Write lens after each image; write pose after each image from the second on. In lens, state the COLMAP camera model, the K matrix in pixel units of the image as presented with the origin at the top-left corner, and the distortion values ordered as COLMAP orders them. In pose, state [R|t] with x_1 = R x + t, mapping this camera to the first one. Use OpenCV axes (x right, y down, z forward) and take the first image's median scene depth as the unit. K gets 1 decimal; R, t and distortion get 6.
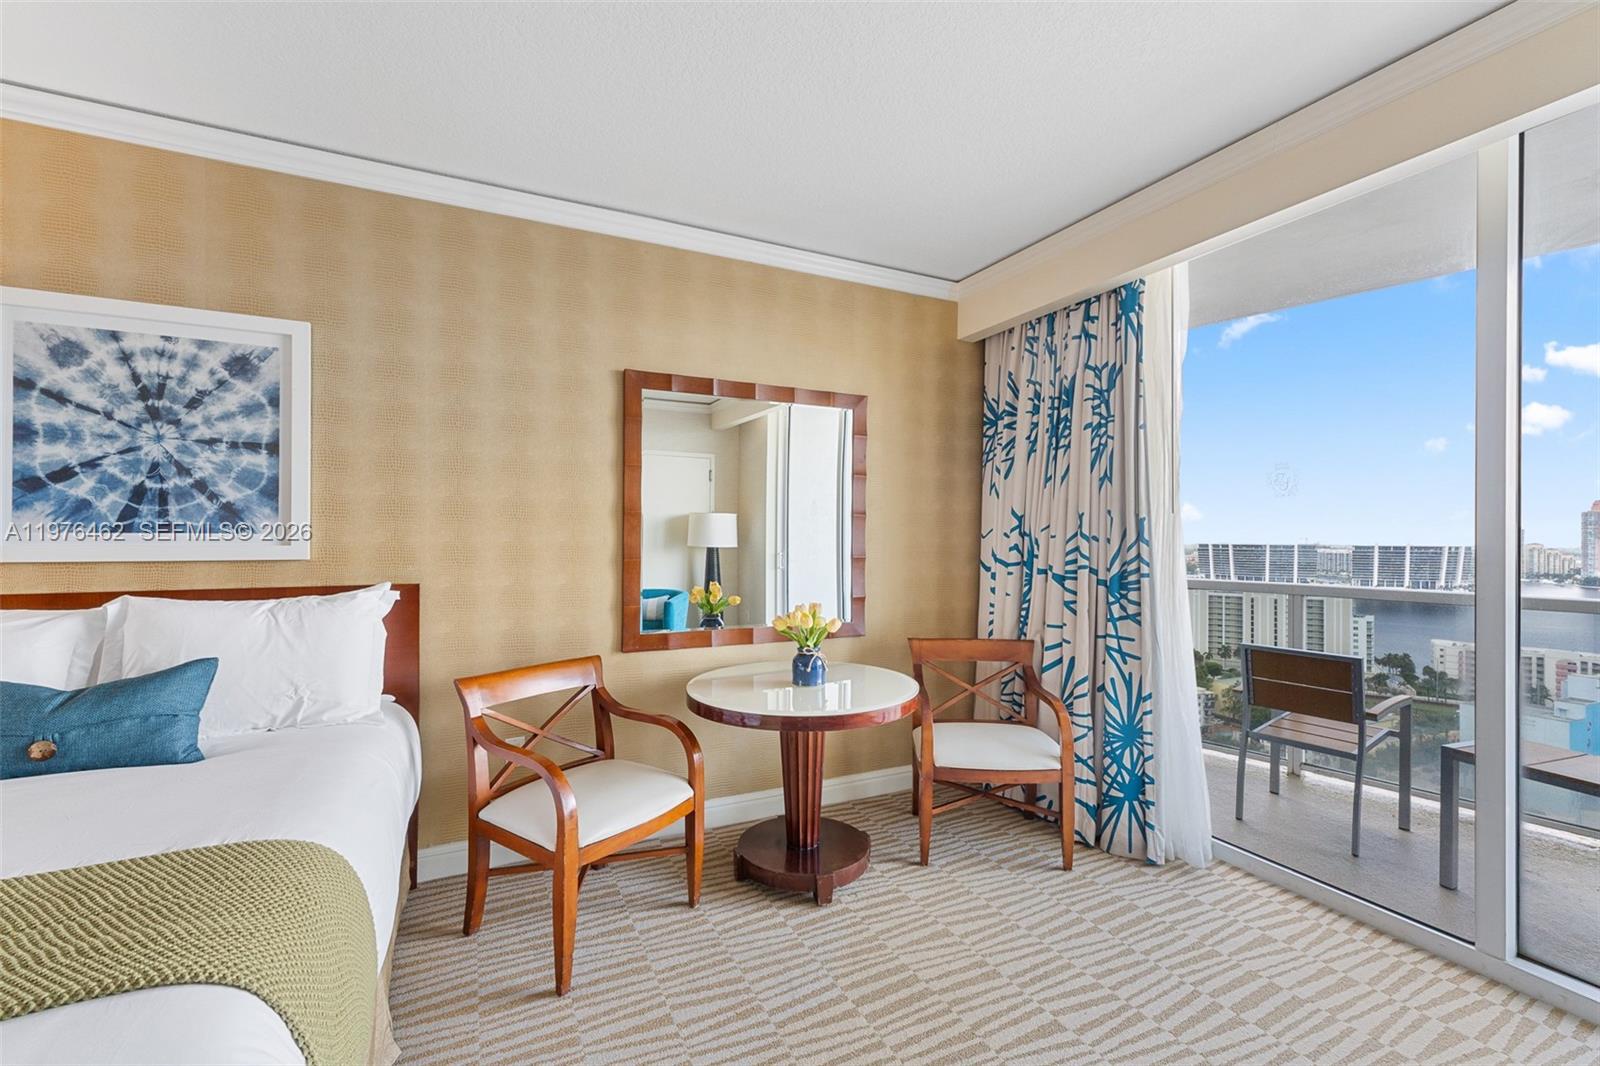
lens RADIAL K [[675.6, 0, 802.5], [0, 675.6, 532.3], [0, 0, 1]] dist [0.014681, -0.001113]
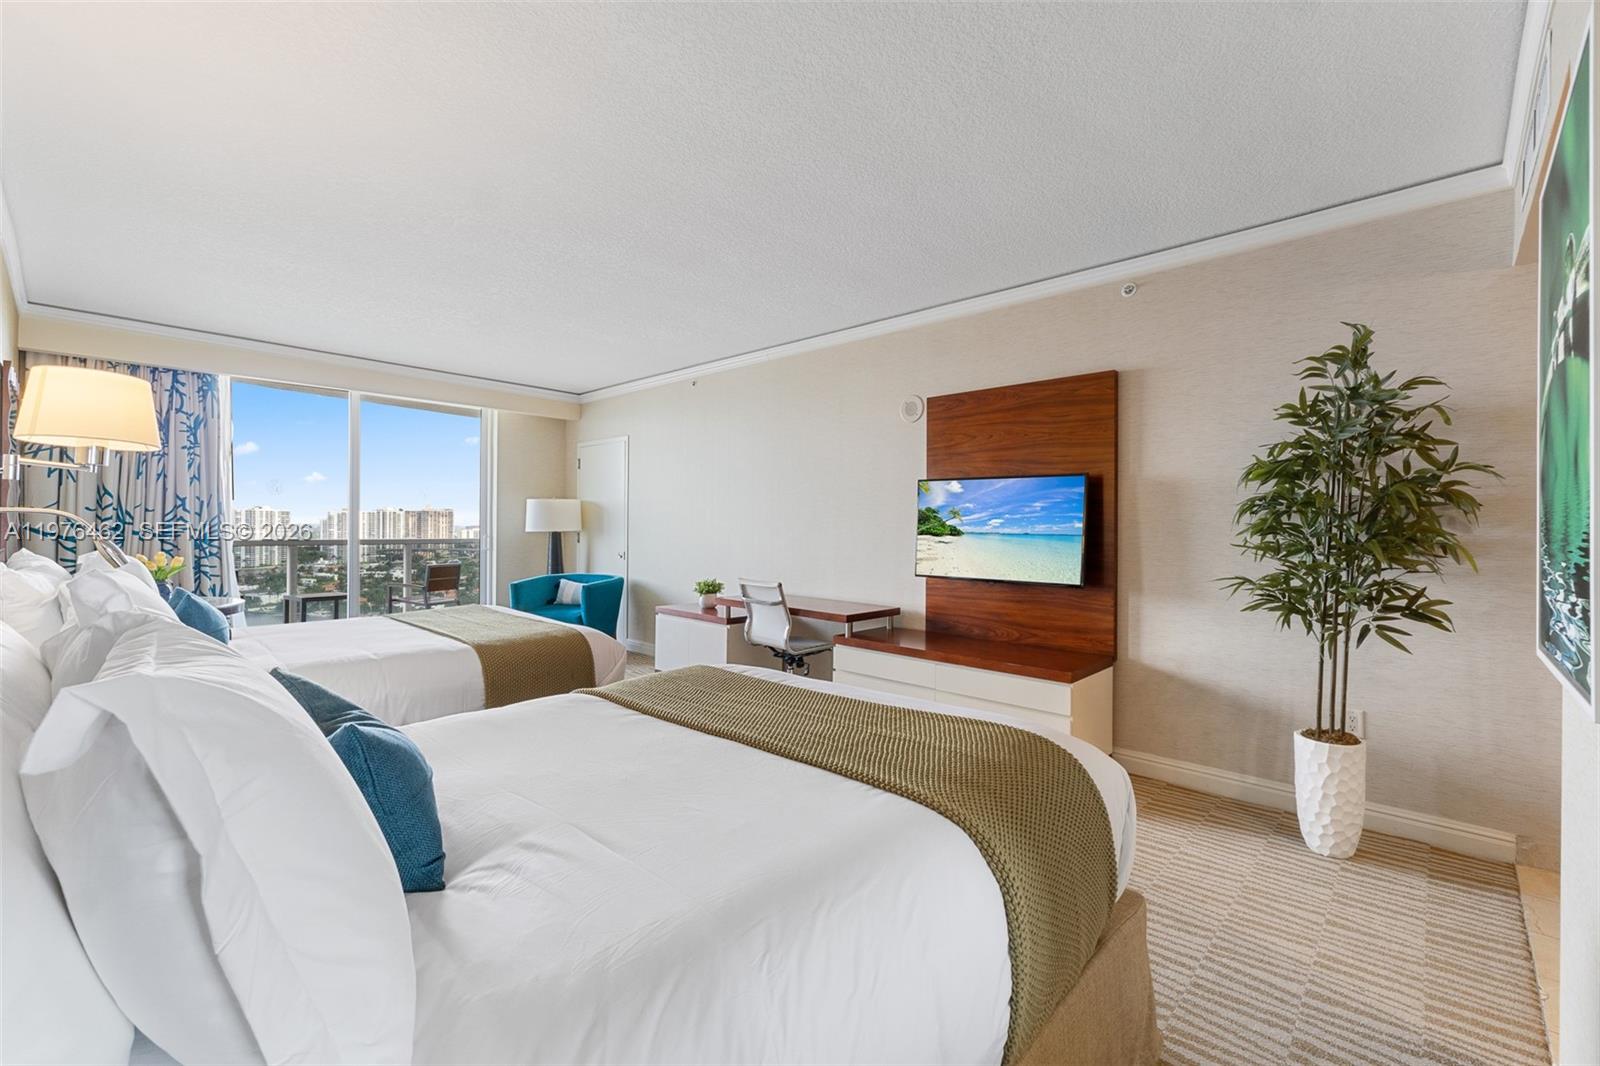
lens RADIAL K [[675.6, 0, 799.6], [0, 675.6, 529.6], [0, 0, 1]] dist [0.014681, -0.001113]
pose [[-0.357058, -0.008914, 0.934040, -1.579769], [-0.018740, 0.999822, 0.002378, 0.016689], [-0.933894, -0.016655, -0.357162, 0.143876]]
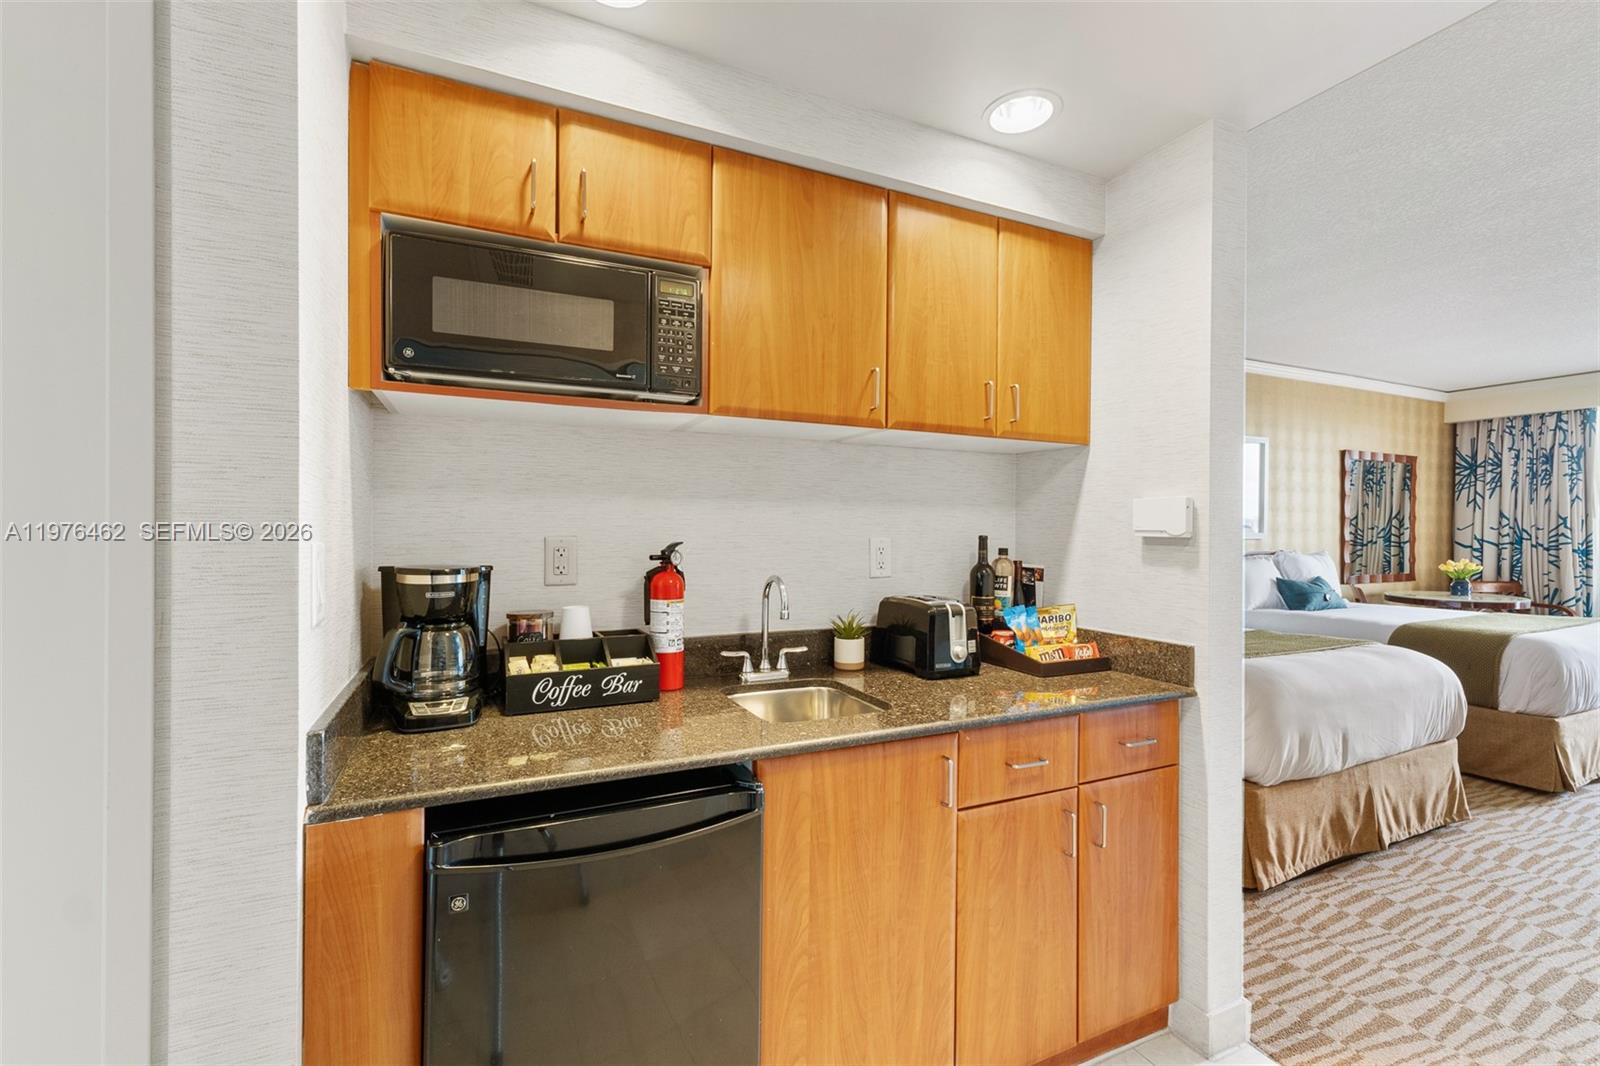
lens RADIAL K [[675.6, 0, 795.0], [0, 675.6, 539.1], [0, 0, 1]] dist [0.014681, -0.001113]
pose [[0.999878, 0.005470, -0.014599, -1.683273], [-0.005059, 0.999596, 0.027984, -0.009092], [0.014746, -0.027907, 0.999502, -1.000943]]
